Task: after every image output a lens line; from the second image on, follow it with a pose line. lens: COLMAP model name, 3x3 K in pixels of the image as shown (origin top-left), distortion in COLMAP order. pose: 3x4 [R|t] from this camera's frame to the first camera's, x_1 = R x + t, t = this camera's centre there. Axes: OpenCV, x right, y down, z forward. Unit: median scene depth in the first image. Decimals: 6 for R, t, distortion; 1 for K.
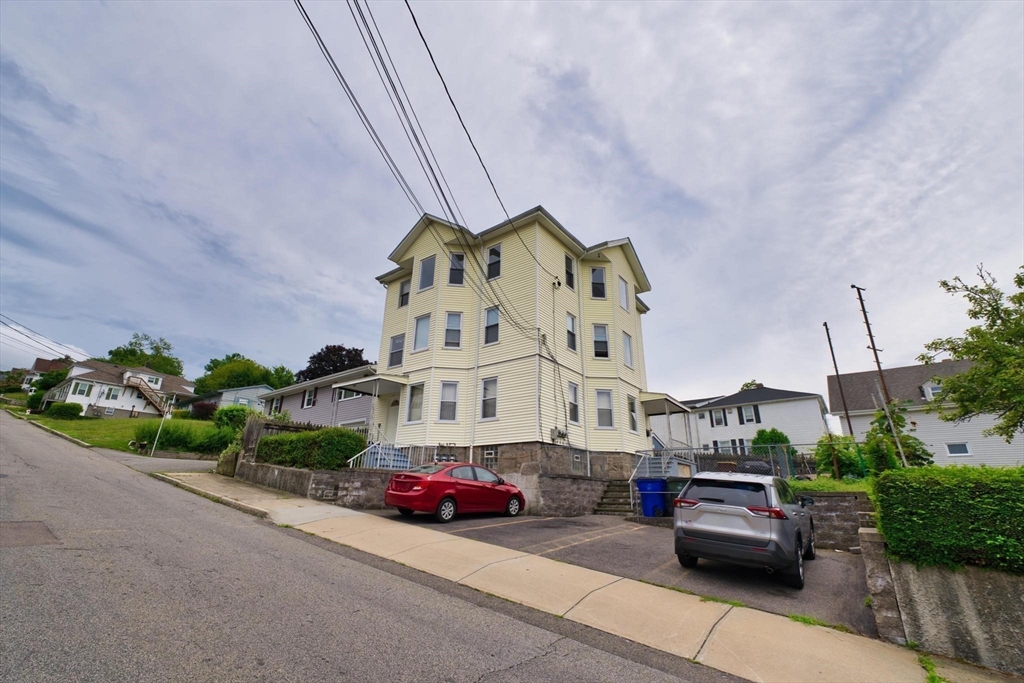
lens RADIAL K [[441.3, 0, 502.9], [0, 441.3, 341.0], [0, 0, 1]] dist [0.000851, 0.000125]
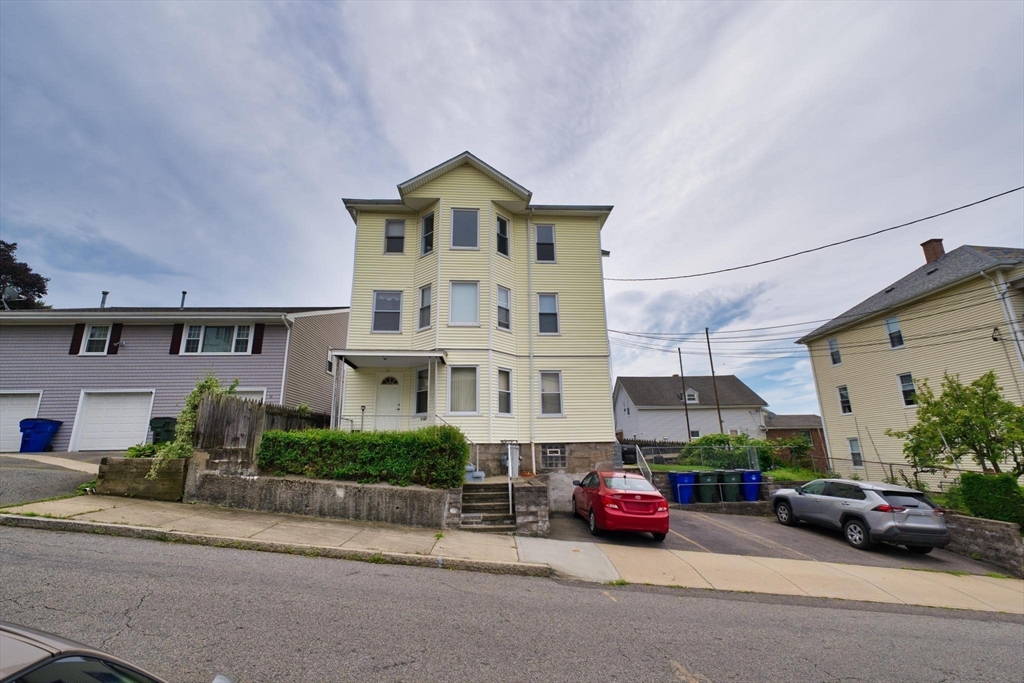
lens RADIAL K [[424.6, 0, 532.3], [0, 424.6, 347.1], [0, 0, 1]] dist [0.000885, 0.000259]
pose [[0.748206, 0.135852, 0.649409, -0.588294], [-0.196617, 0.980245, 0.021469, 0.020594], [-0.633664, -0.143748, 0.760136, 0.314958]]
